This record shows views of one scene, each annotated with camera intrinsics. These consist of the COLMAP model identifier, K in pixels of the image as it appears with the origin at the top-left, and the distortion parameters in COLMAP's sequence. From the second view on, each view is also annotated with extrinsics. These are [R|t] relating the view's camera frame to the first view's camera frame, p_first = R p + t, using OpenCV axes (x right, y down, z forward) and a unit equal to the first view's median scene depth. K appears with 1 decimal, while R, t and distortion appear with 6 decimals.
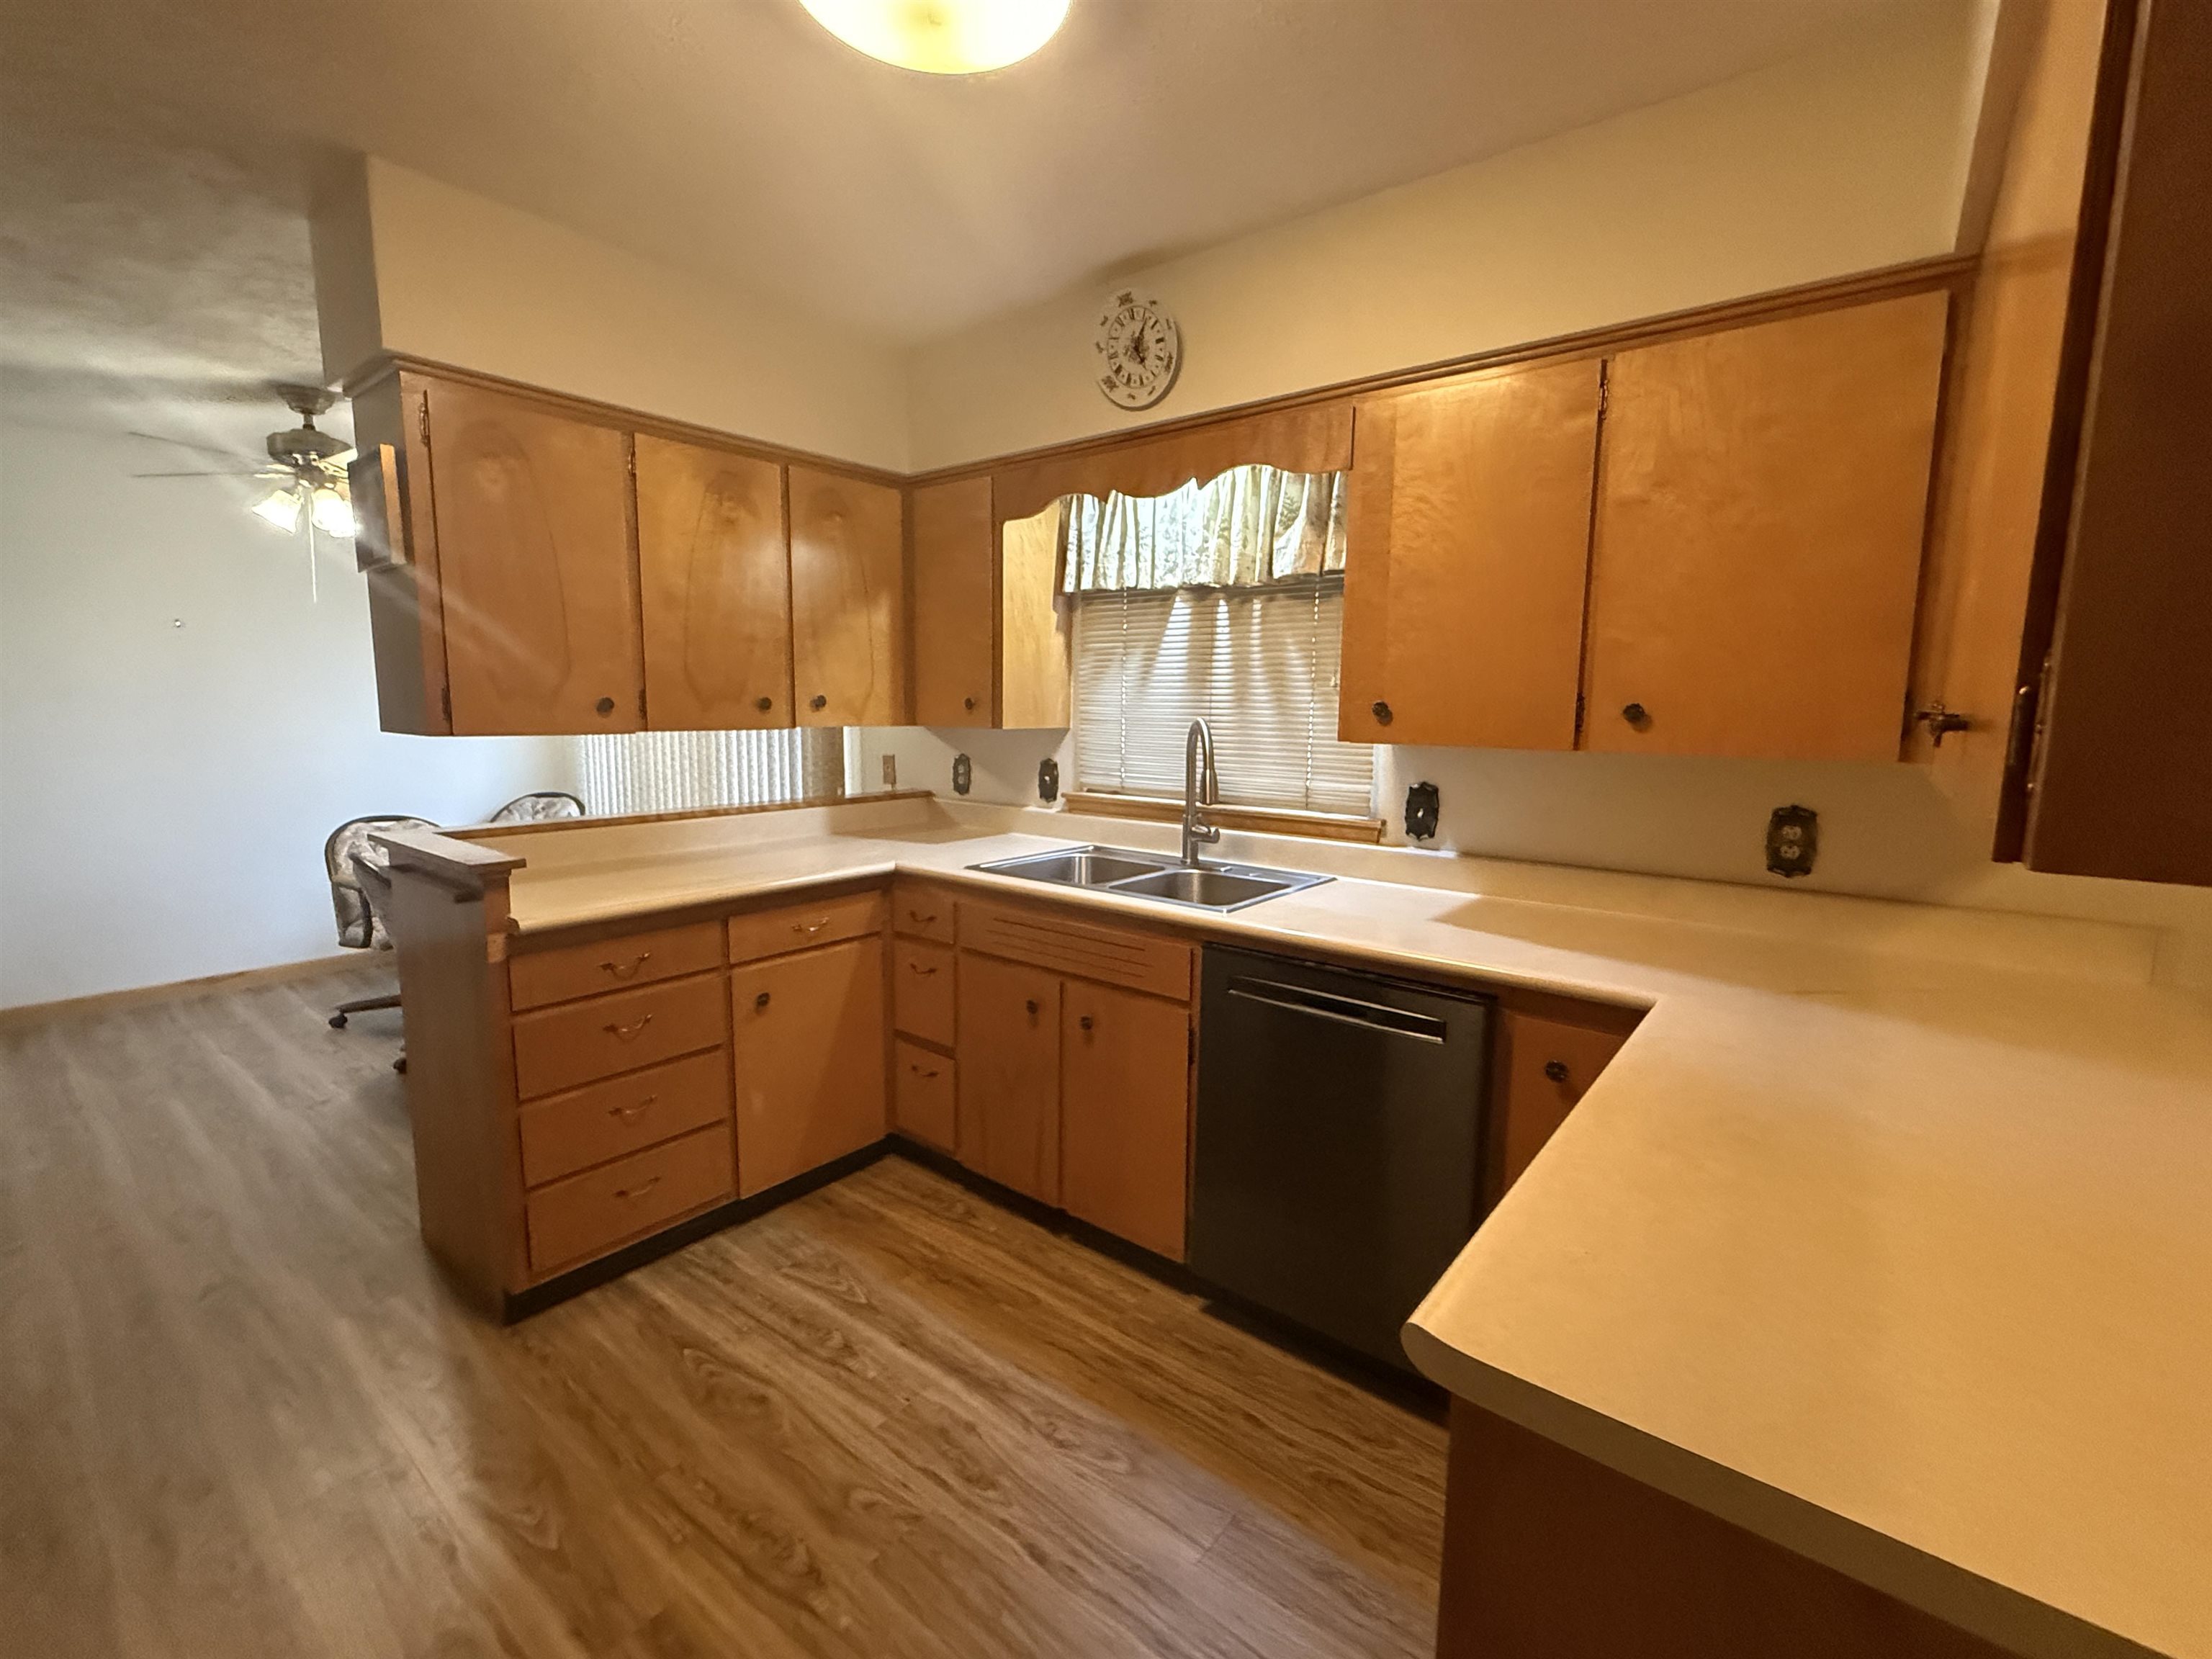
lens RADIAL K [[960.7, 0, 1101.2], [0, 960.7, 828.8], [0, 0, 1]] dist [-0.001057, -0.001040]
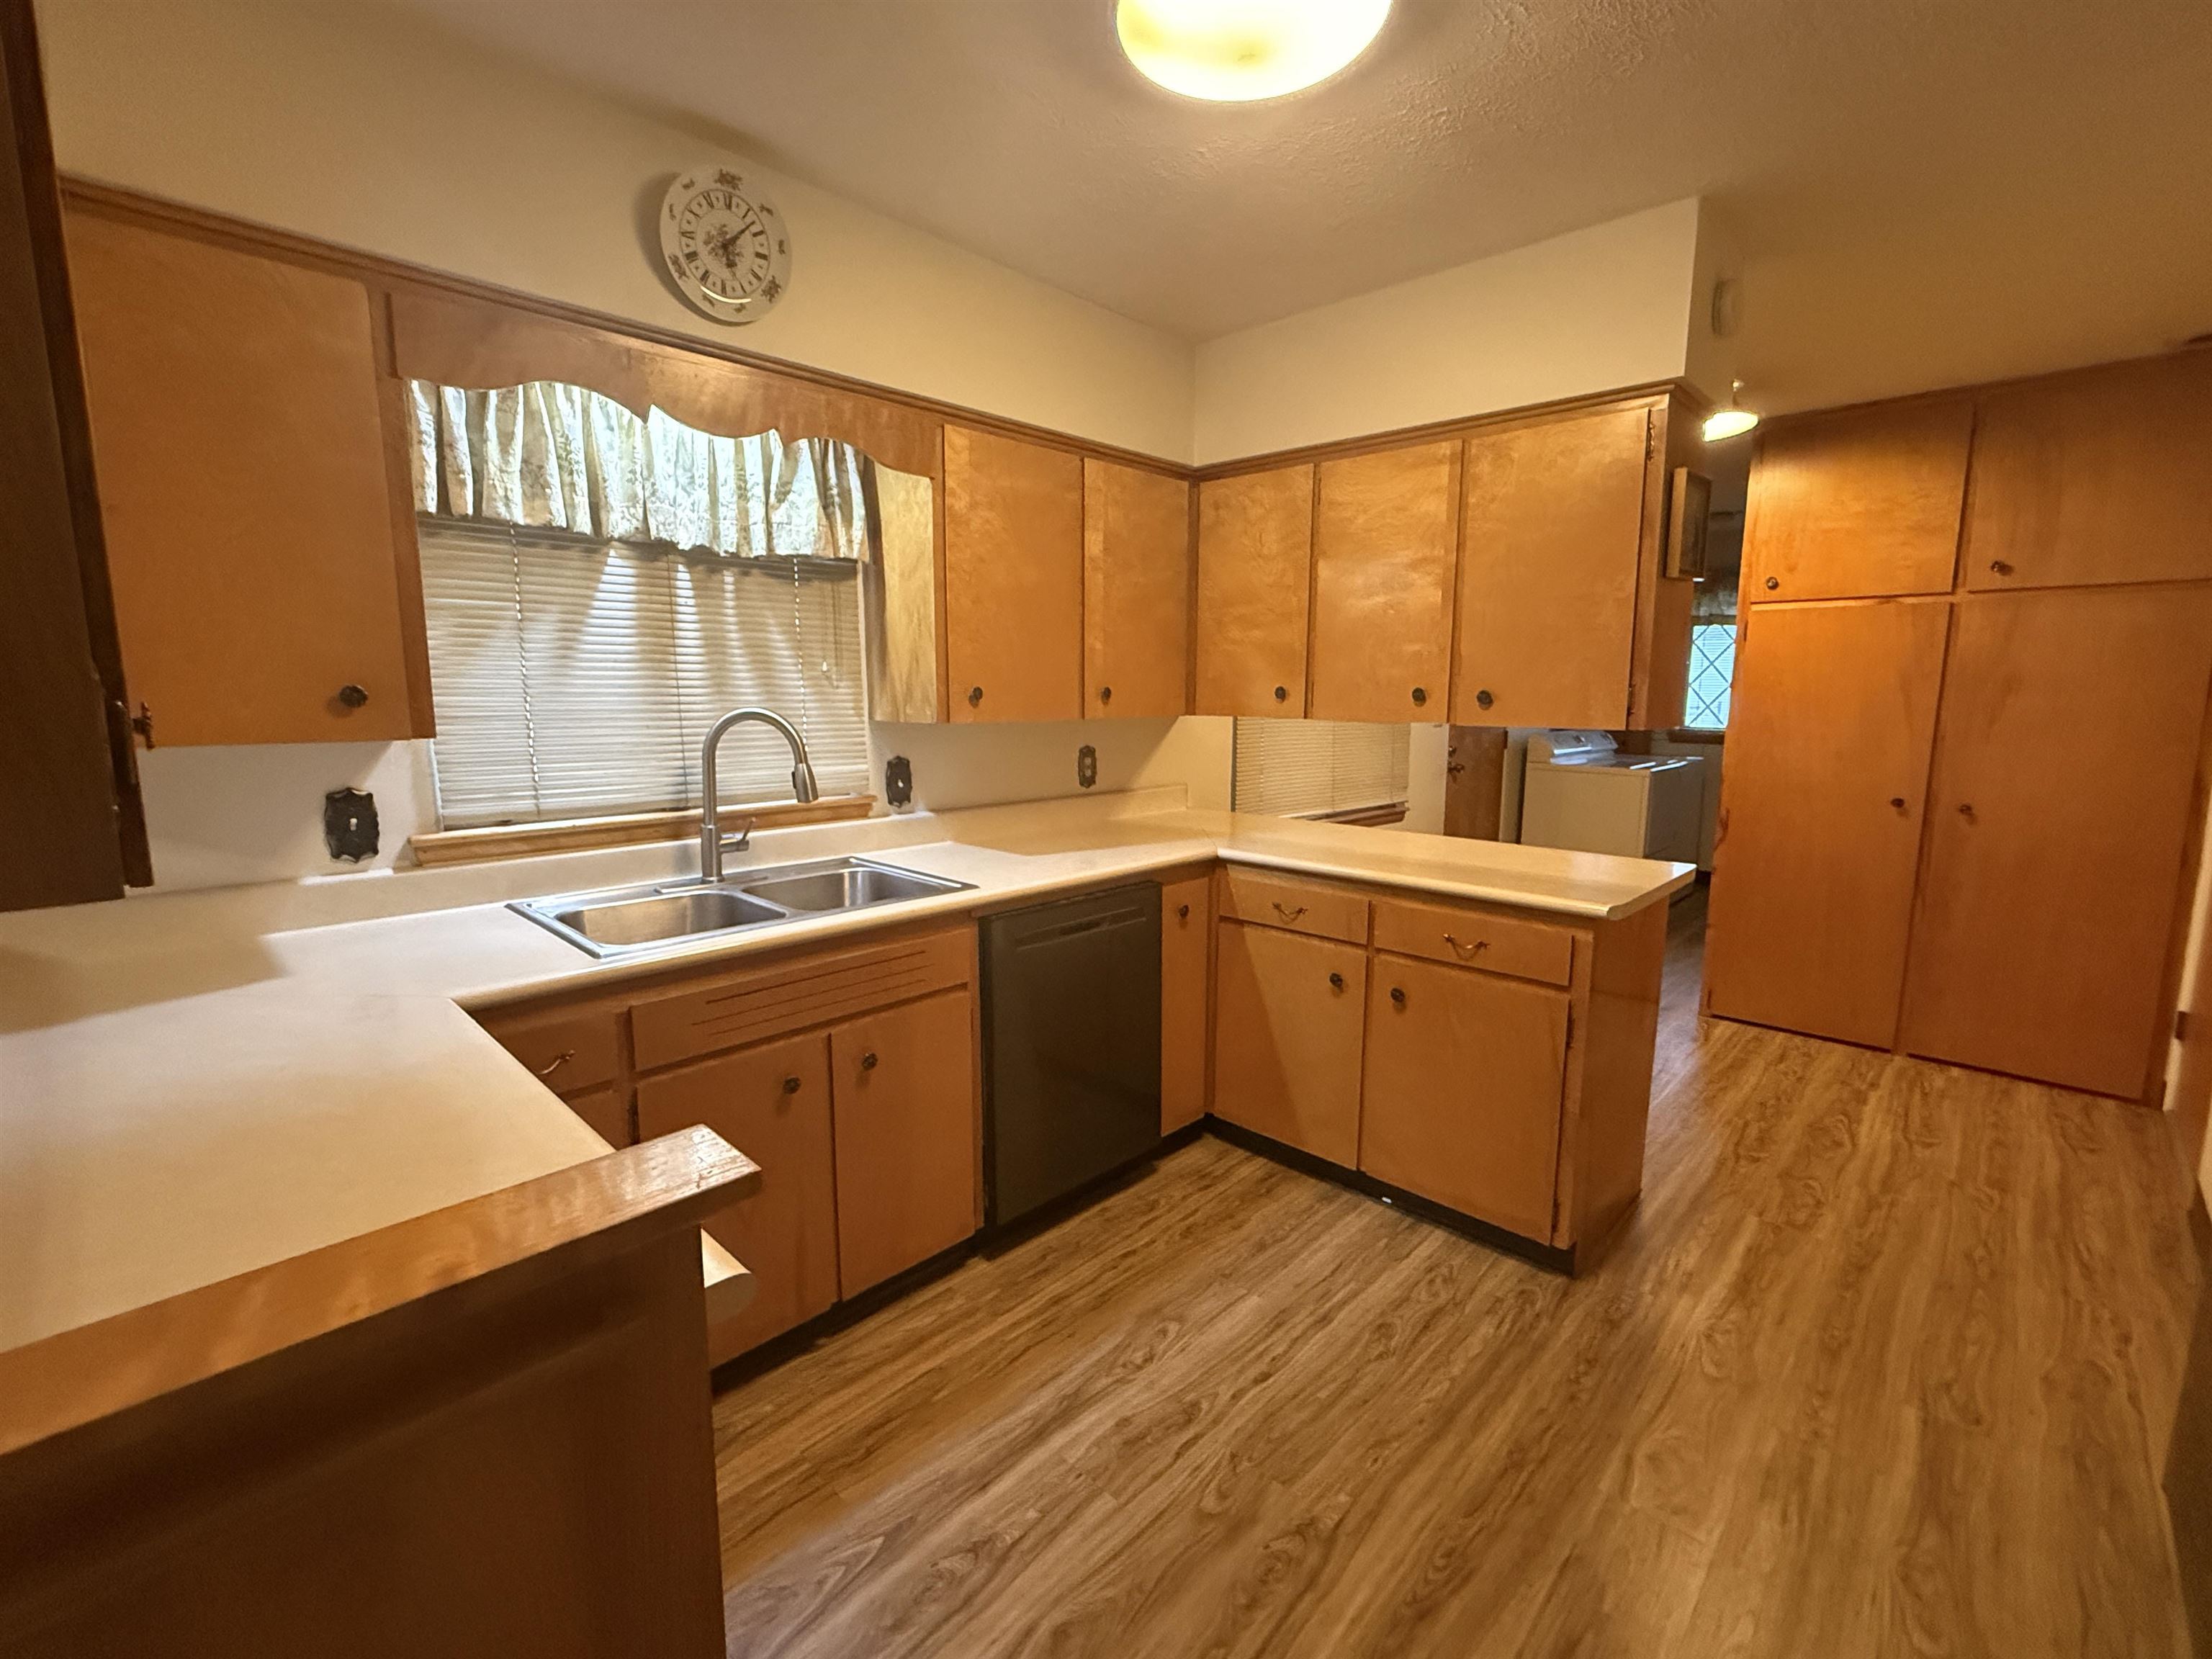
lens RADIAL K [[960.7, 0, 1102.1], [0, 960.7, 828.8], [0, 0, 1]] dist [-0.001057, -0.001040]
pose [[0.086241, -0.160253, 0.983301, -0.858540], [0.123521, 0.981083, 0.149059, -0.114464], [-0.988587, 0.108604, 0.104404, 0.712235]]
